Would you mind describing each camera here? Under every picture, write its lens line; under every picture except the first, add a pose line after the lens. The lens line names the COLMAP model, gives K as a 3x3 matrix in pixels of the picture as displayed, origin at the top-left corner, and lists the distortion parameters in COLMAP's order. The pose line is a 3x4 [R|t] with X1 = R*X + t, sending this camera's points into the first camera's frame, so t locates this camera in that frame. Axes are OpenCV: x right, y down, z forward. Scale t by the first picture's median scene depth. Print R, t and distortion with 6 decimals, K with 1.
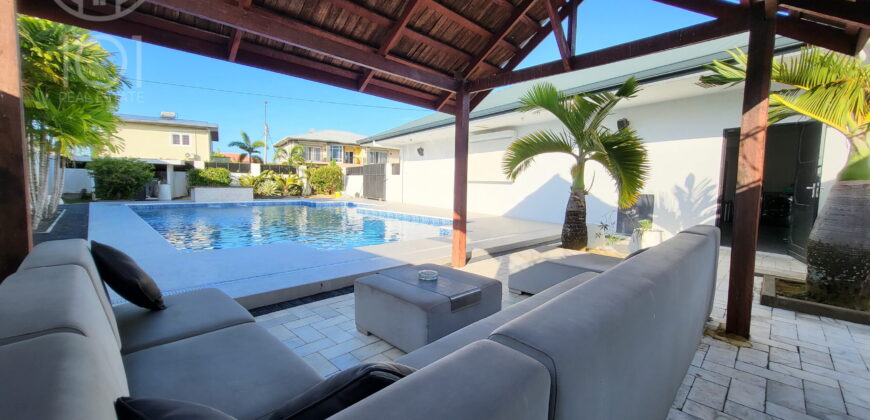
lens RADIAL K [[342.3, 0, 432.2], [0, 342.3, 209.7], [0, 0, 1]] dist [0.000586, 0.000075]
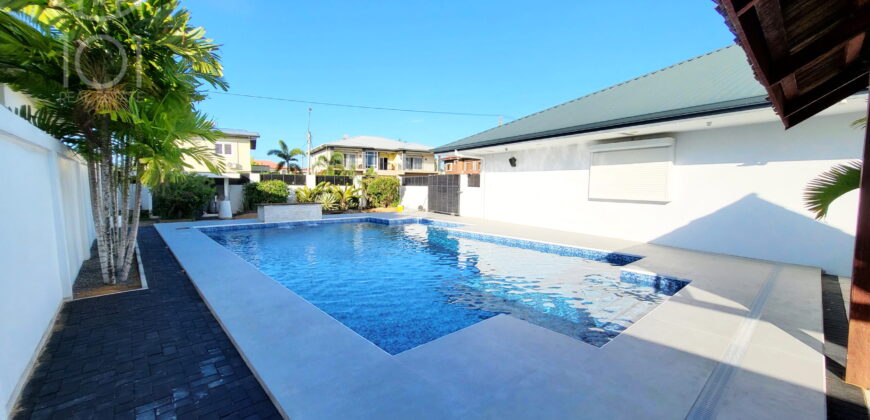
lens RADIAL K [[342.3, 0, 432.2], [0, 342.3, 209.7], [0, 0, 1]] dist [0.000586, 0.000075]
pose [[0.998754, -0.005812, -0.049556, -0.137283], [0.005358, 0.999942, -0.009290, -0.028789], [0.049608, 0.009012, 0.998728, 0.083869]]
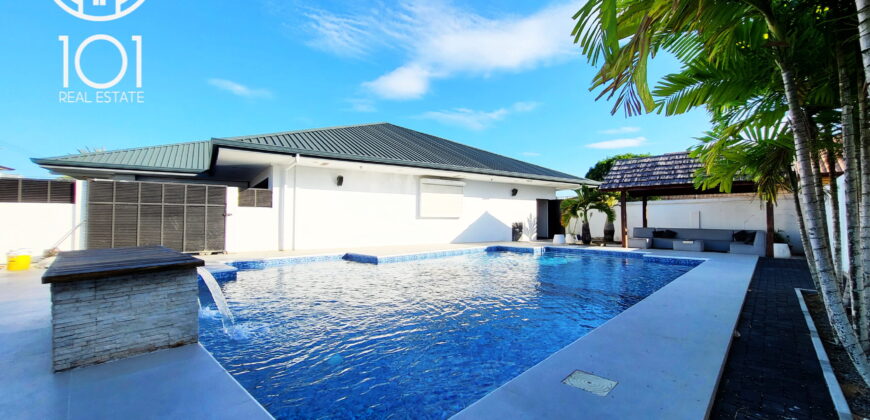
lens RADIAL K [[352.4, 0, 436.1], [0, 352.4, 209.2], [0, 0, 1]] dist [0.002761, 0.000062]
pose [[-0.013356, 0.012960, 0.999827, -0.606971], [0.080951, 0.996648, -0.011838, -0.051871], [-0.996629, 0.080779, -0.014360, 0.554448]]
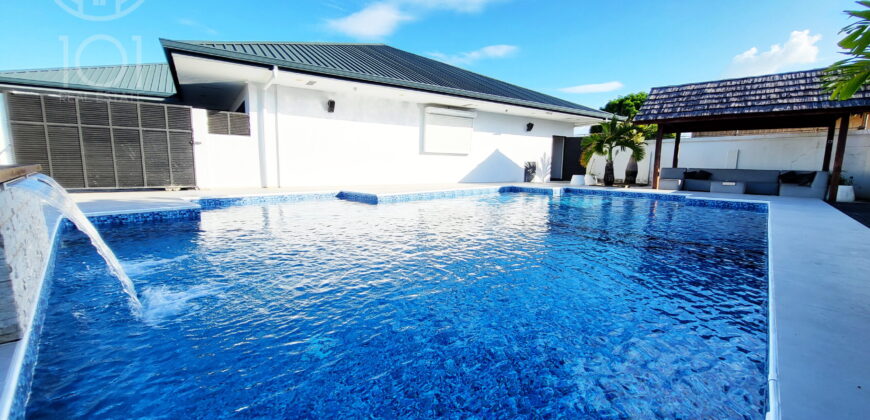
lens RADIAL K [[342.3, 0, 432.2], [0, 342.3, 209.7], [0, 0, 1]] dist [0.000586, 0.000075]
pose [[-0.010229, -0.143680, 0.989571, -0.517614], [0.071743, 0.986967, 0.144043, -0.035006], [-0.997371, 0.072469, 0.000212, 0.570350]]
